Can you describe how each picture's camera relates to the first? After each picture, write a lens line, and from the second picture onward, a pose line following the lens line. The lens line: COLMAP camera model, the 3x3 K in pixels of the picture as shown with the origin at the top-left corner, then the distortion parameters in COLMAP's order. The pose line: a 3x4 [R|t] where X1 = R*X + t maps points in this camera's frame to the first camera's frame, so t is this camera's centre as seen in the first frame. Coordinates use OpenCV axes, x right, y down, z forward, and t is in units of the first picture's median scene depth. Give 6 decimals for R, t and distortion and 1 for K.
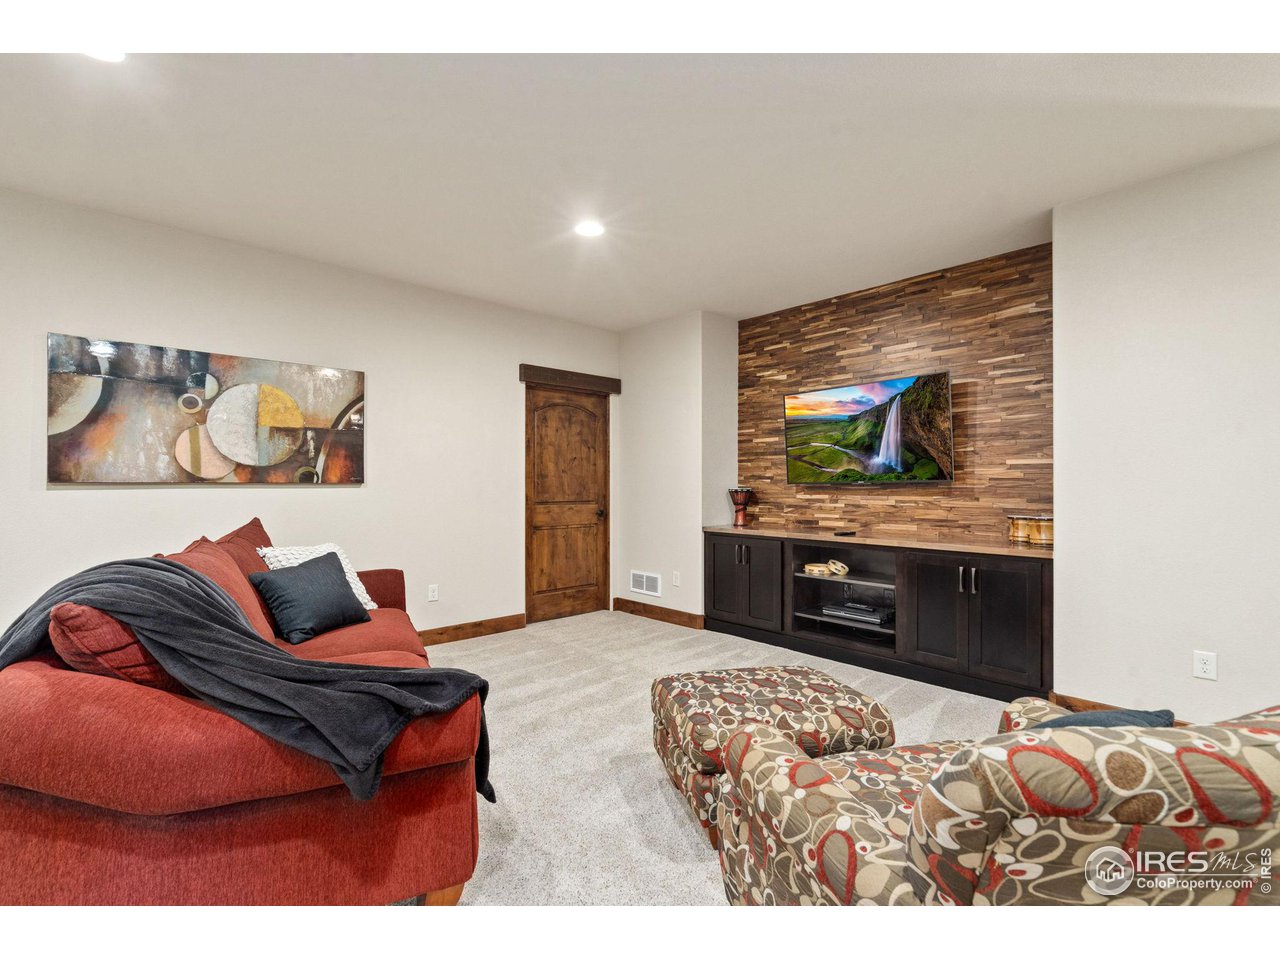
lens RADIAL K [[586.9, 0, 636.7], [0, 586.9, 478.4], [0, 0, 1]] dist [-0.000292, 0.001225]
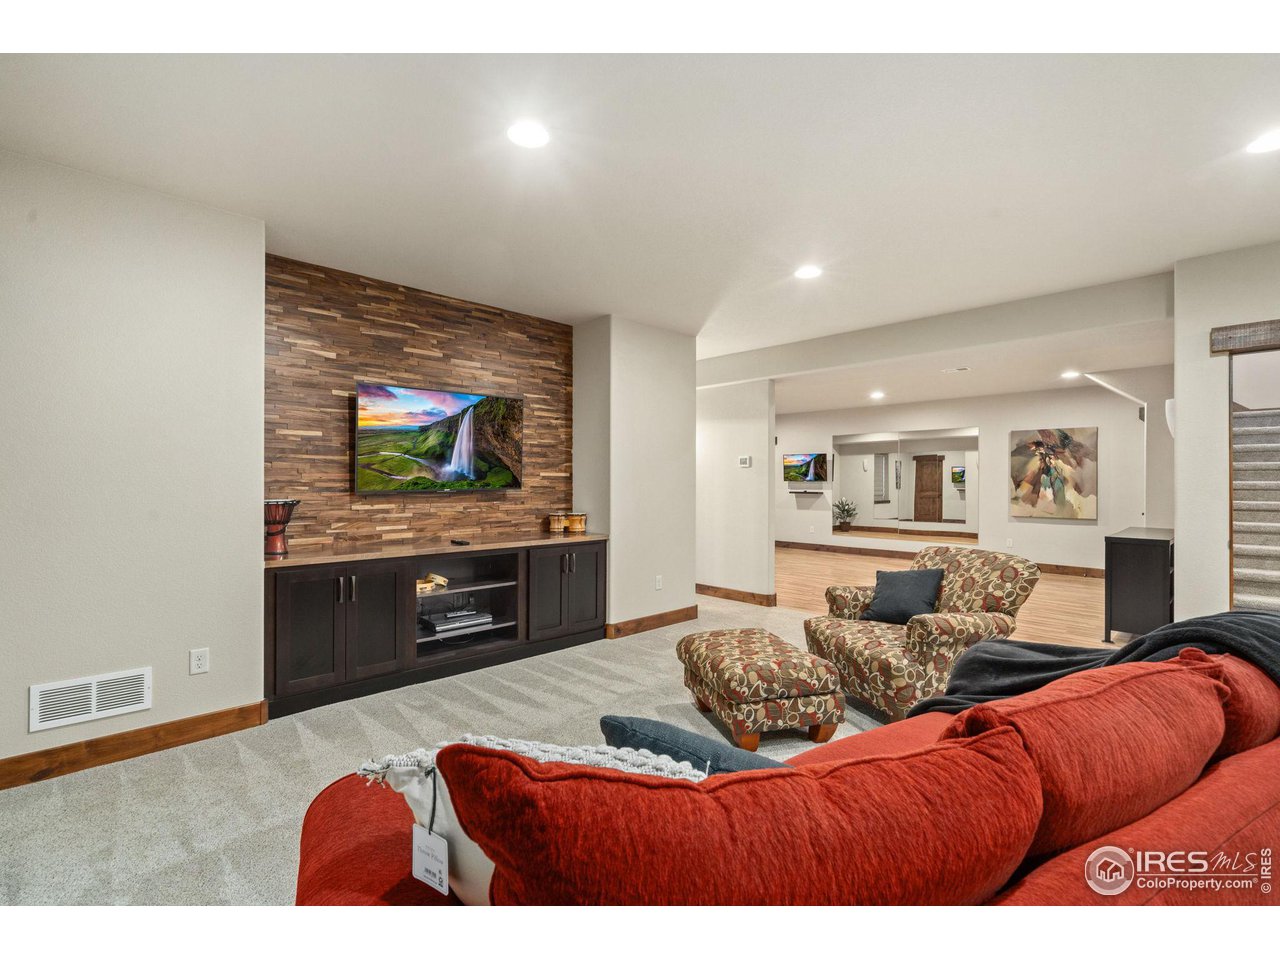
lens RADIAL K [[586.9, 0, 636.7], [0, 586.9, 478.4], [0, 0, 1]] dist [-0.000292, 0.001225]
pose [[-0.030040, 0.005992, 0.999531, -0.620226], [-0.012480, 0.999902, -0.006369, -0.010596], [-0.999471, -0.012665, -0.029962, 0.709634]]
